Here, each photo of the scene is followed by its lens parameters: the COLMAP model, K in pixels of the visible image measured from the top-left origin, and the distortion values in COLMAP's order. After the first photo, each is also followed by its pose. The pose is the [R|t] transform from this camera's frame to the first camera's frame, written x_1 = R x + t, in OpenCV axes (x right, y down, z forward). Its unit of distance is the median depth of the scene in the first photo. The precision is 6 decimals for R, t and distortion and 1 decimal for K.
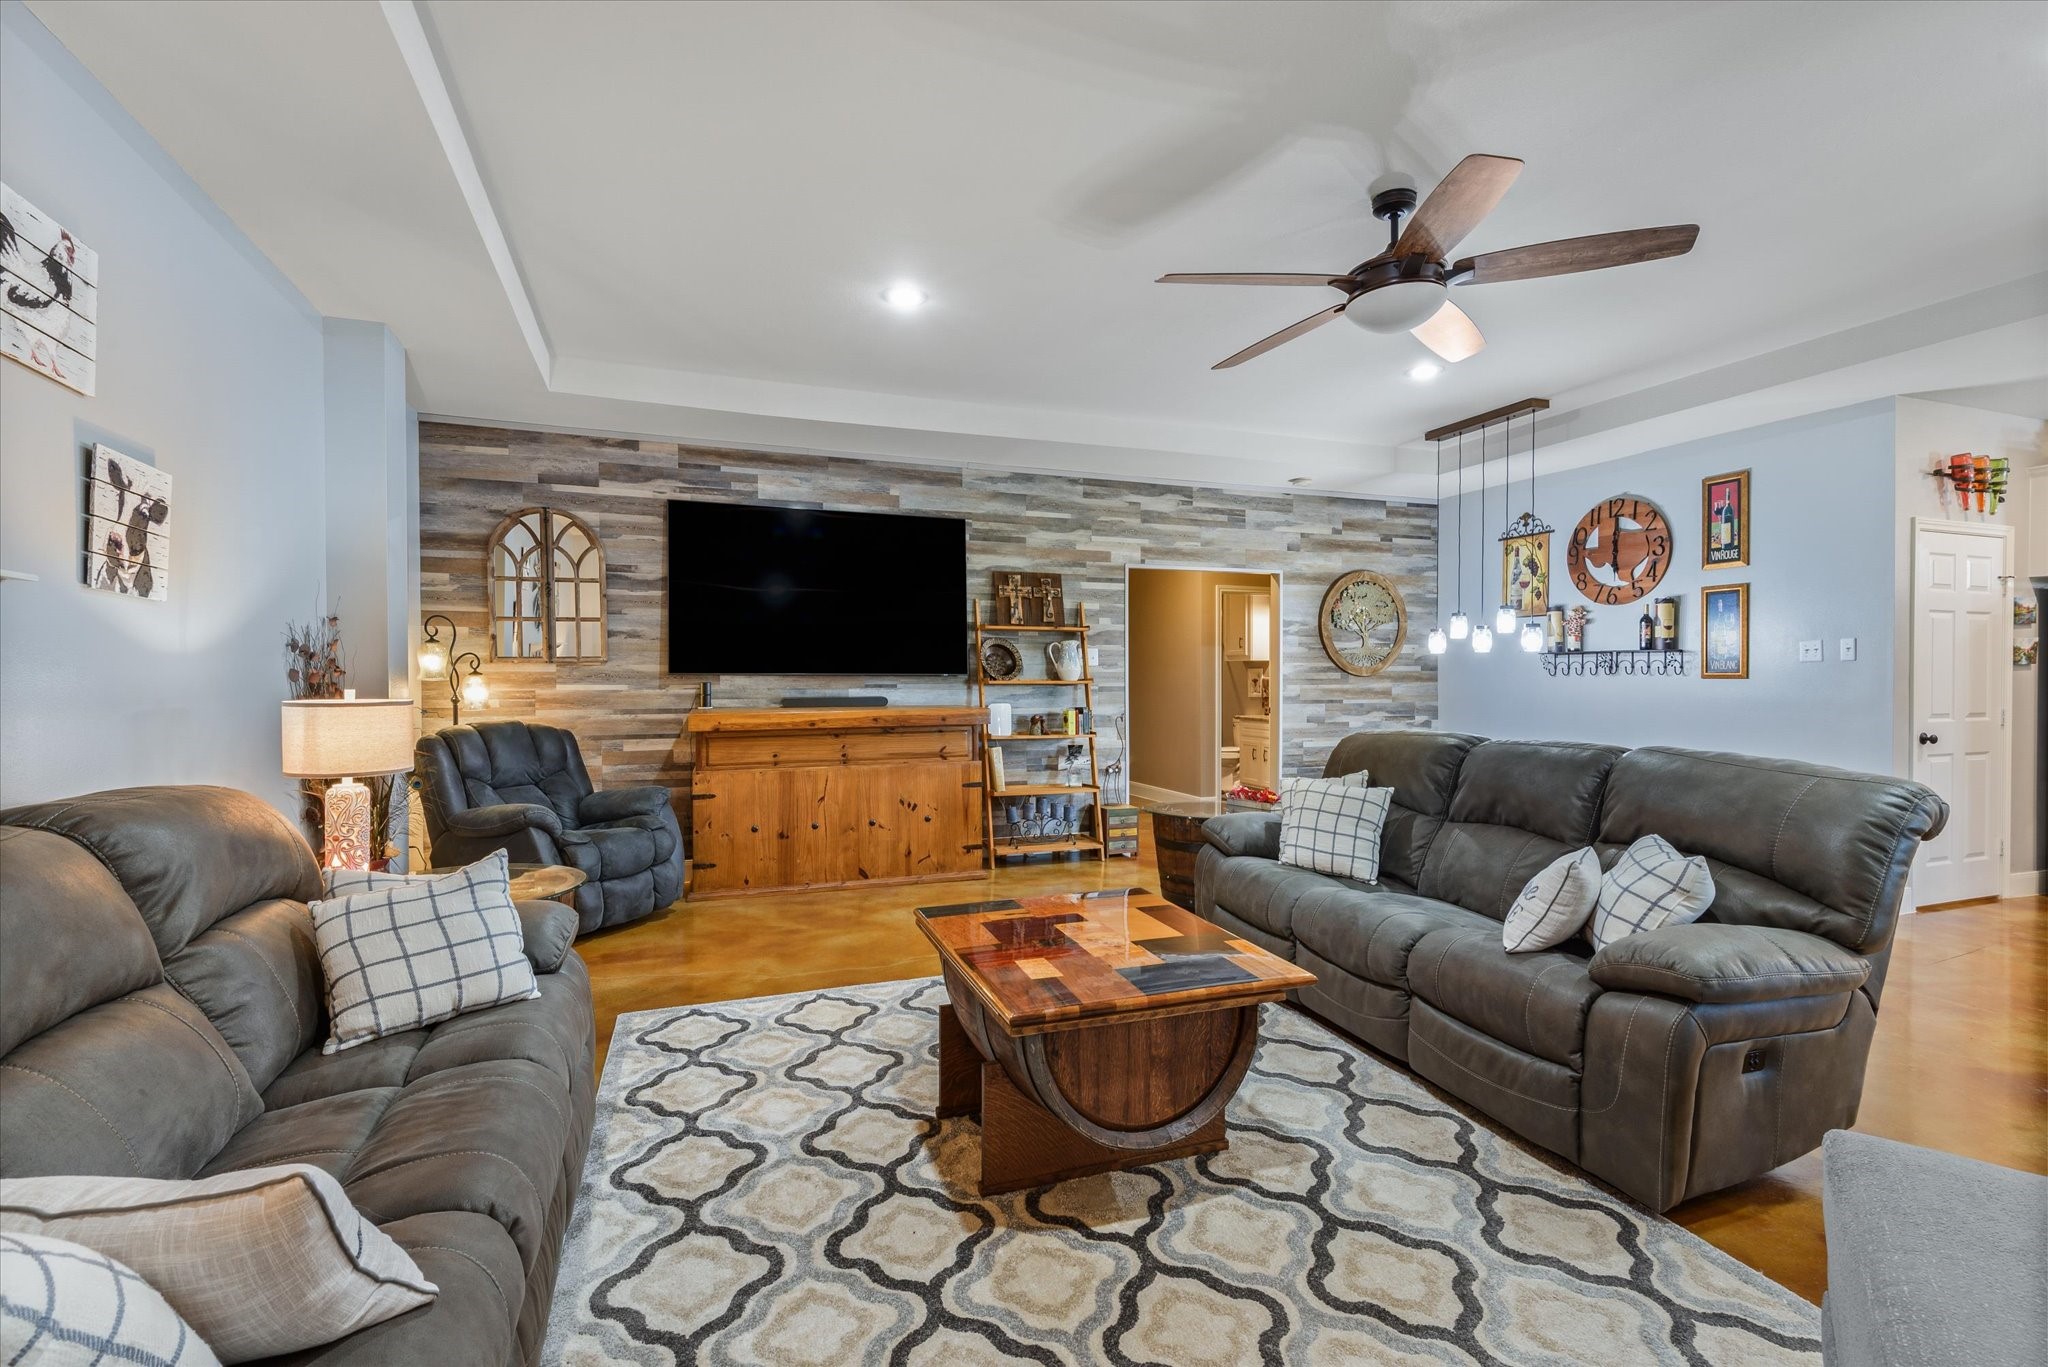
lens RADIAL K [[904.7, 0, 1024.0], [0, 904.7, 683.5], [0, 0, 1]] dist [-0.001795, -0.000239]
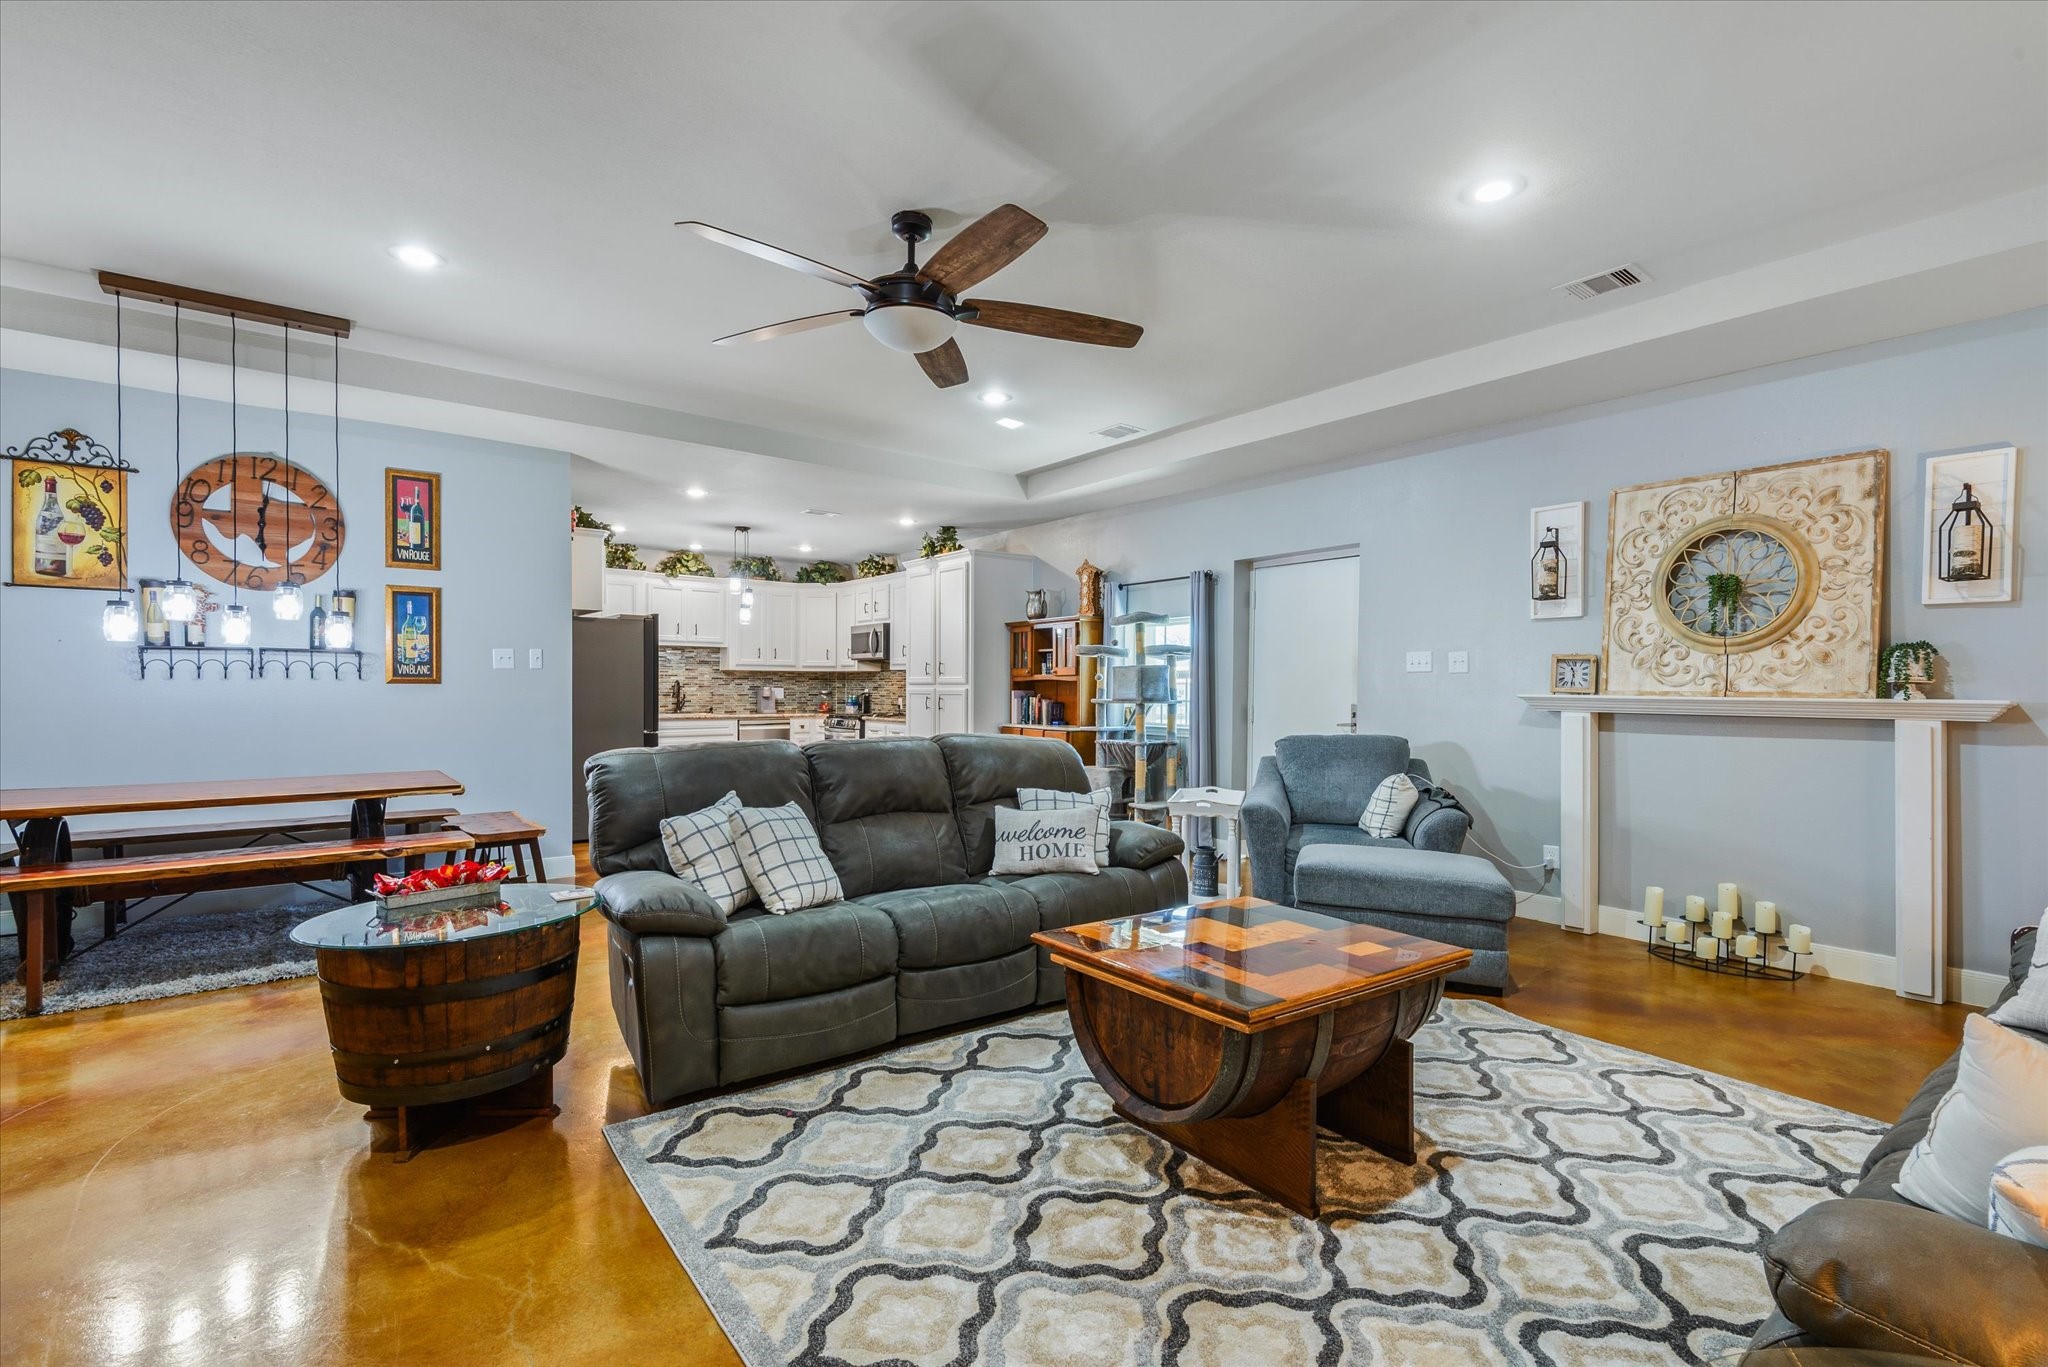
lens RADIAL K [[933.0, 0, 1028.0], [0, 933.0, 692.3], [0, 0, 1]] dist [-0.000356, -0.000261]
pose [[-0.306843, -0.009150, 0.951716, -0.372143], [0.001975, 0.999946, 0.010251, -0.005309], [-0.951758, 0.005026, -0.306808, 0.685031]]
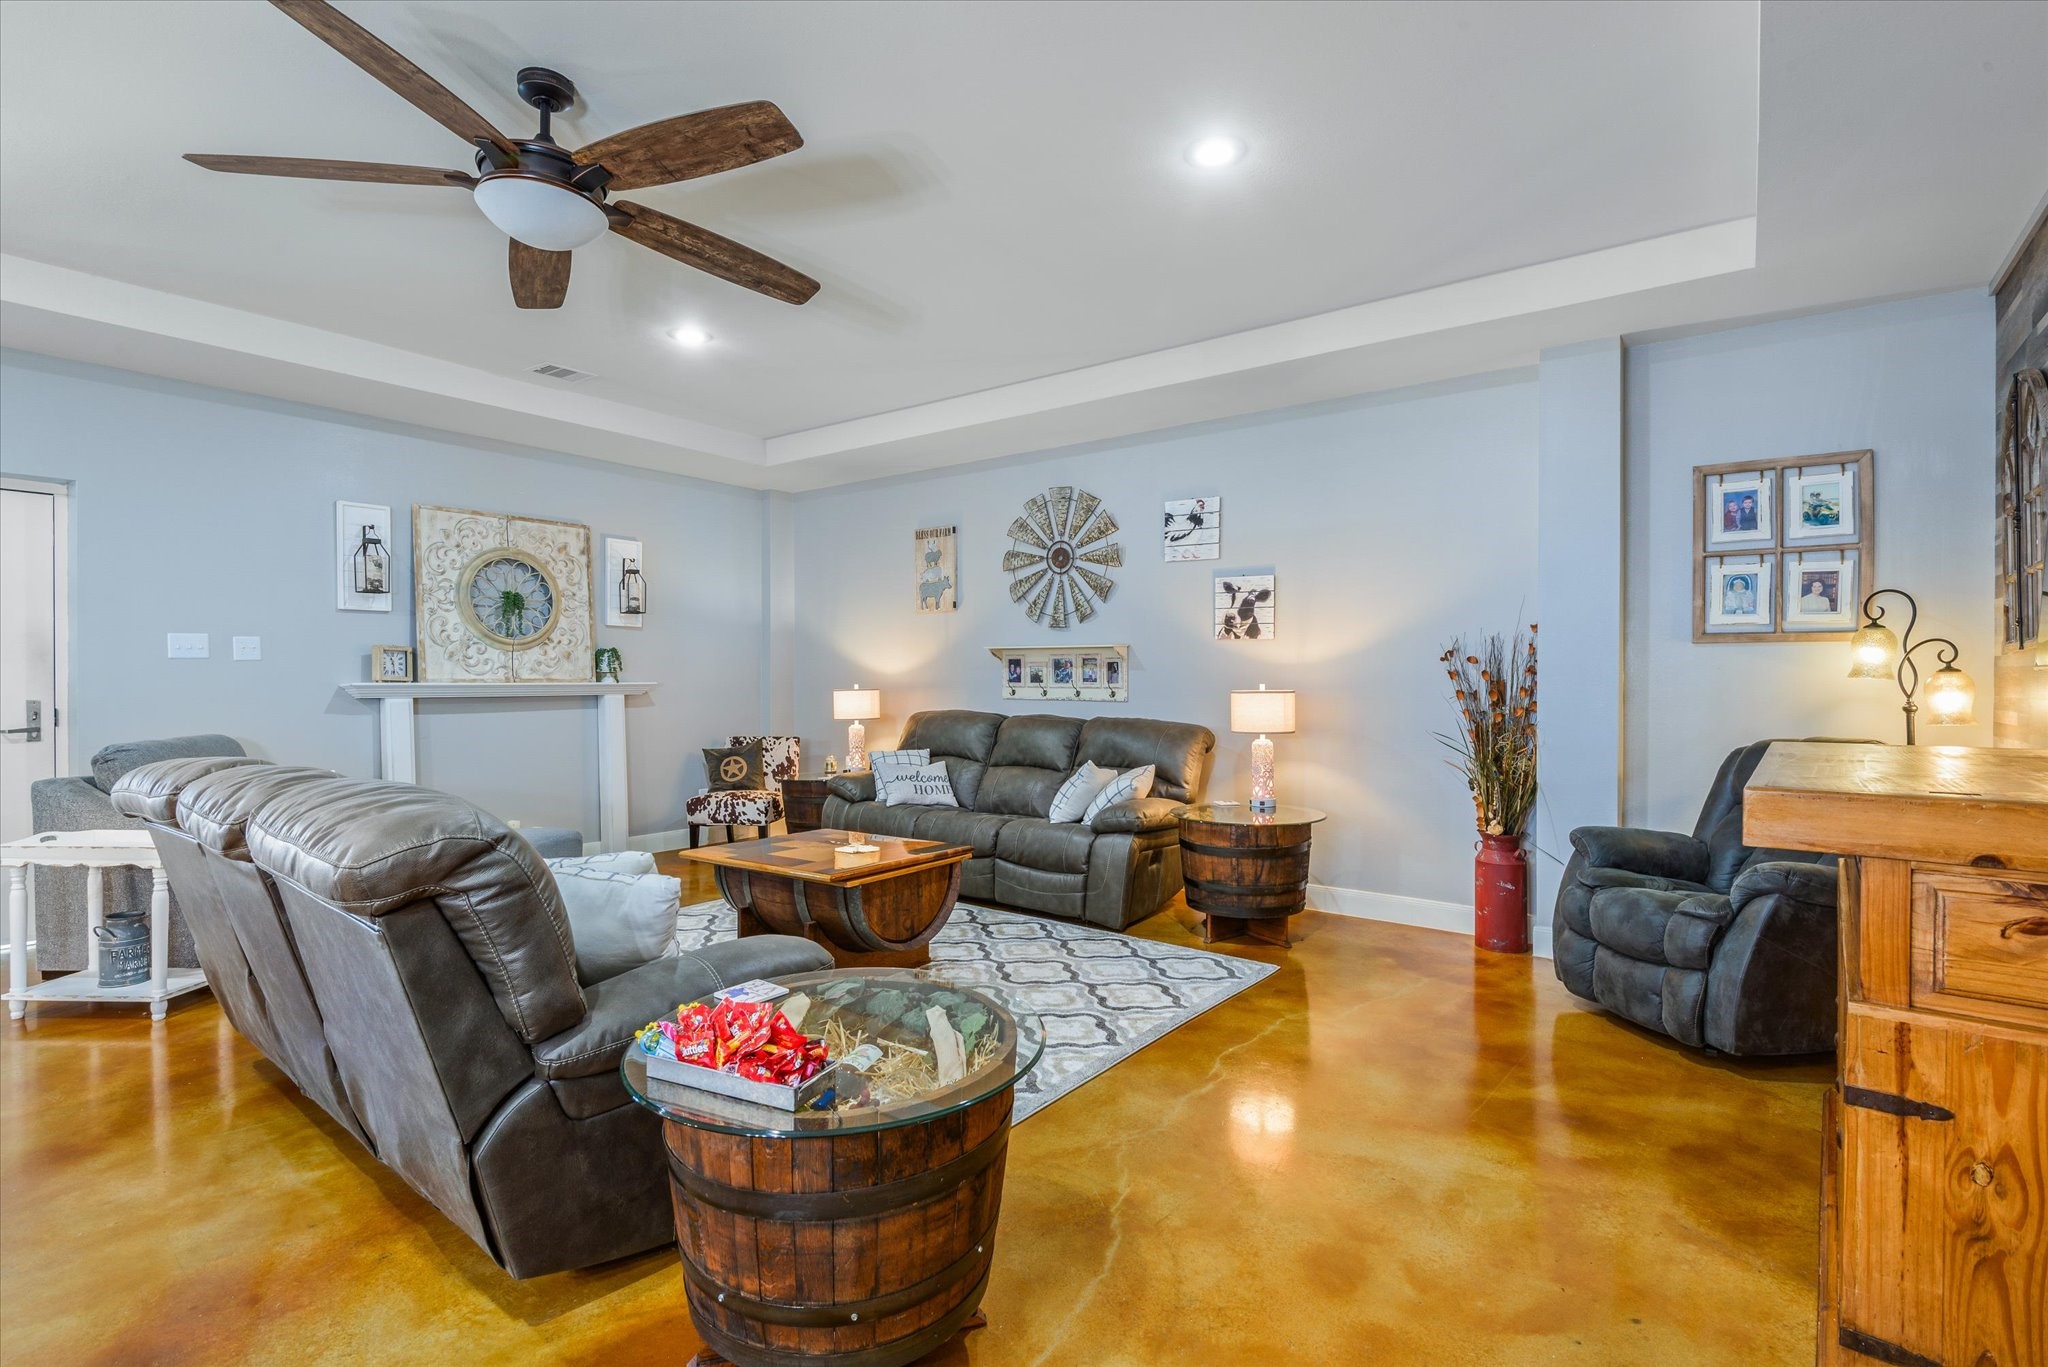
lens RADIAL K [[937.9, 0, 1040.8], [0, 937.9, 664.2], [0, 0, 1]] dist [0.018563, -0.017438]
pose [[-0.832940, -0.007511, -0.553313, 0.287274], [-0.003780, 0.999962, -0.007884, -0.006924], [0.553351, -0.004475, -0.832936, 1.106331]]
